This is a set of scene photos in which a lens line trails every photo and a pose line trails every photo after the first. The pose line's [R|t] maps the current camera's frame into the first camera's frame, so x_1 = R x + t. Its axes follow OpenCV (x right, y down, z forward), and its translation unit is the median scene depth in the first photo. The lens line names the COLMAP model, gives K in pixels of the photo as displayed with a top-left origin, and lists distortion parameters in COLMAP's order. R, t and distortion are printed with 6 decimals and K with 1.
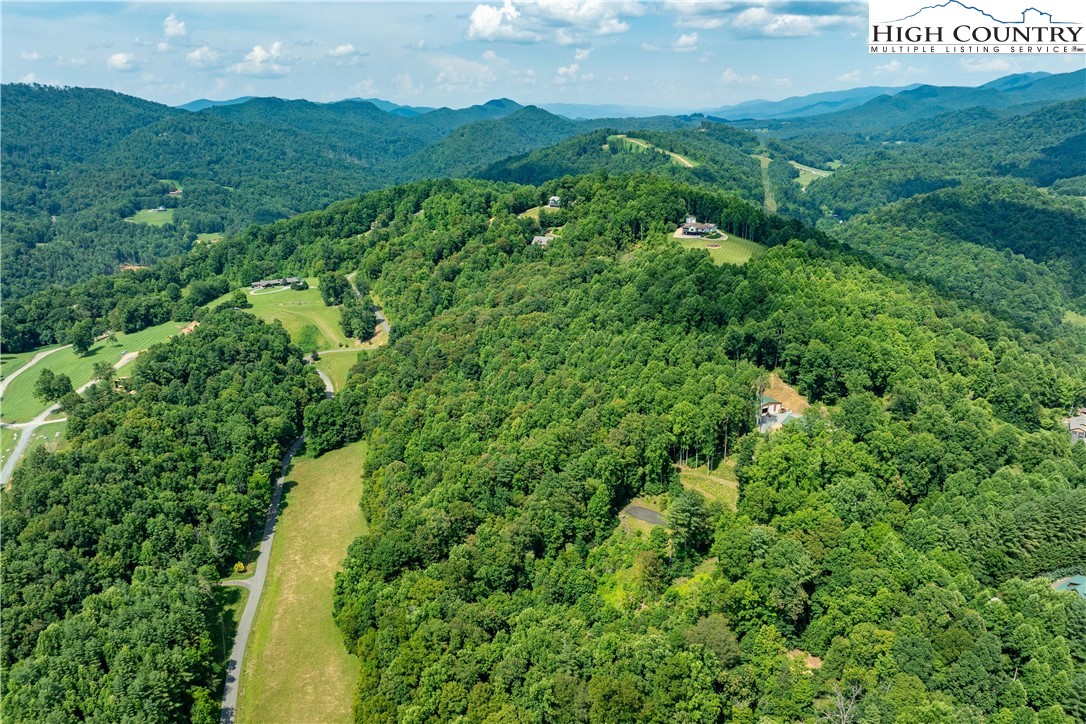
lens RADIAL K [[803.1, 0, 555.3], [0, 803.1, 413.8], [0, 0, 1]] dist [-0.041994, 0.004332]
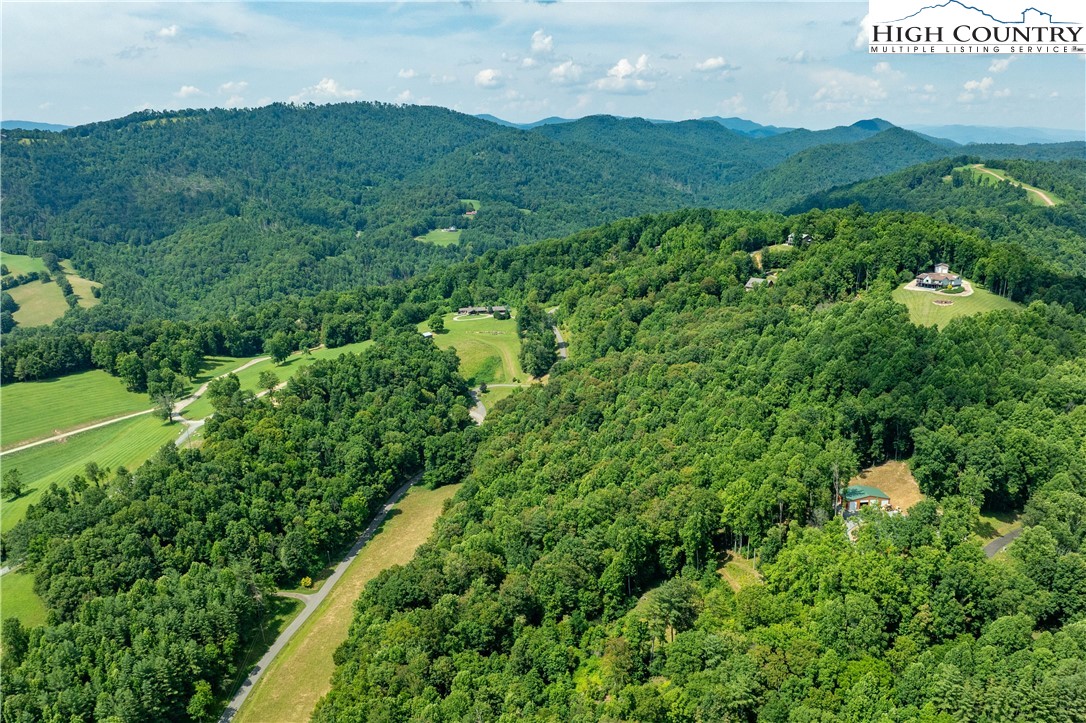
lens RADIAL K [[890.4, 0, 558.1], [0, 890.4, 486.9], [0, 0, 1]] dist [-0.031880, -0.015509]
pose [[0.925989, 0.138322, -0.351300, 0.167880], [-0.131599, 0.990367, 0.043072, -0.011741], [0.353874, 0.006347, 0.935272, 0.028552]]
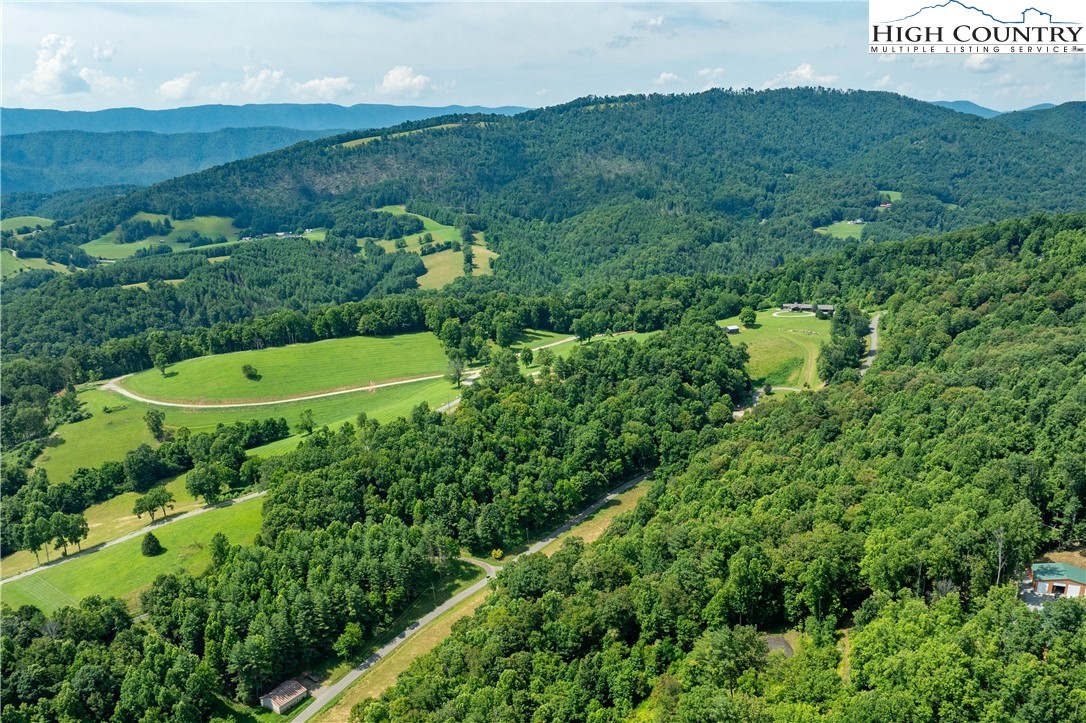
lens RADIAL K [[906.1, 0, 566.3], [0, 906.1, 486.2], [0, 0, 1]] dist [-0.034470, -0.022010]
pose [[0.659348, 0.274824, -0.699809, 0.278257], [-0.255756, 0.957274, 0.134965, -0.045385], [0.707000, 0.089992, 0.701464, 0.129616]]
